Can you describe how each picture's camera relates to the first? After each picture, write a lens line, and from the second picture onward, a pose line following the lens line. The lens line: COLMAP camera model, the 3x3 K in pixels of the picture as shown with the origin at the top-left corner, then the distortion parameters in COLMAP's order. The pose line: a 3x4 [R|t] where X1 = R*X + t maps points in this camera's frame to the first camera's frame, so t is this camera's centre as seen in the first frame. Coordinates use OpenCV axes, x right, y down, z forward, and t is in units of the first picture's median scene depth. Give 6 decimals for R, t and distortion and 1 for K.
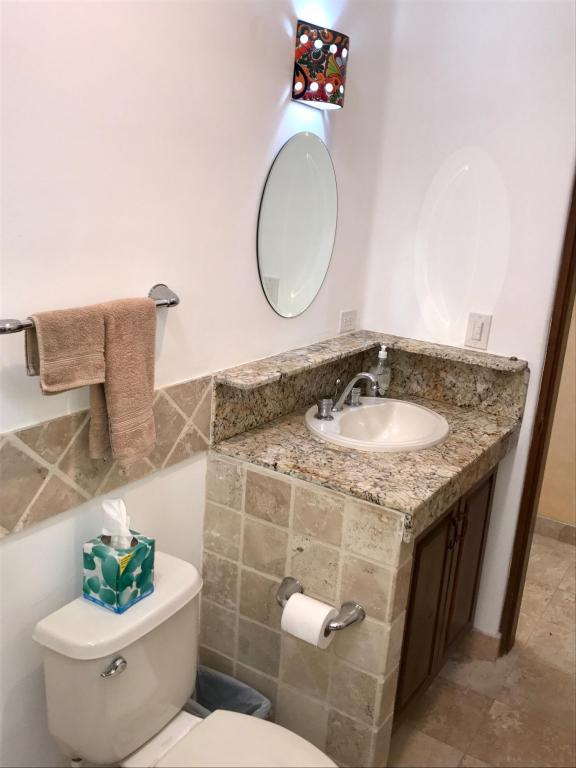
lens RADIAL K [[734.6, 0, 287.2], [0, 734.6, 374.2], [0, 0, 1]] dist [0.103723, -0.165146]
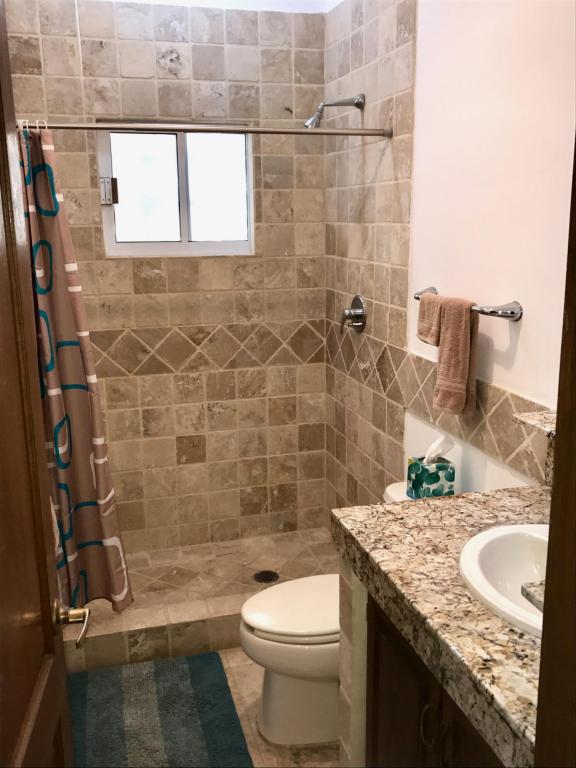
lens RADIAL K [[739.8, 0, 288.0], [0, 739.8, 384.0], [0, 0, 1]] dist [0.093883, 0.005443]
pose [[-0.662172, 0.105753, -0.741852, 0.829090], [-0.227278, 0.915015, 0.333304, -0.271064], [0.714054, 0.389312, -0.581862, 1.275526]]
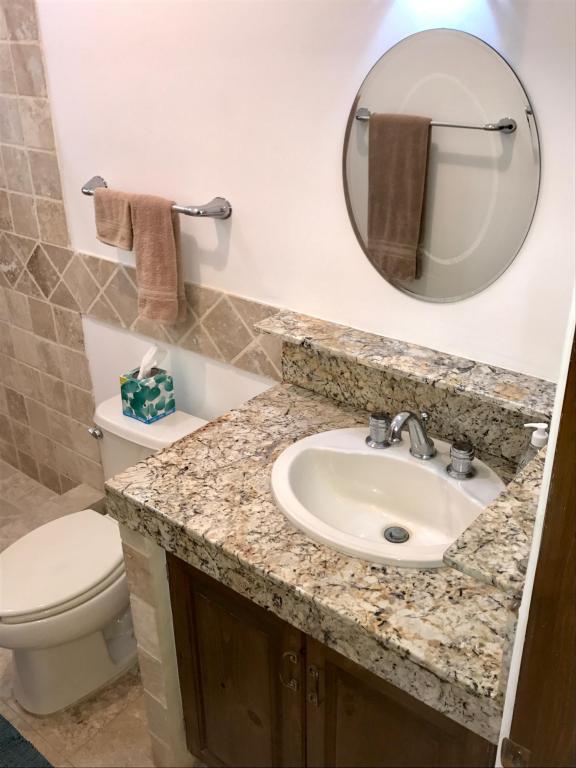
lens RADIAL K [[734.6, 0, 287.2], [0, 734.6, 374.2], [0, 0, 1]] dist [0.103723, -0.165146]
pose [[-0.114758, 0.372536, -0.920895, 0.792732], [-0.248294, 0.886839, 0.389701, -0.293156], [0.961863, 0.273374, -0.009273, 1.010644]]
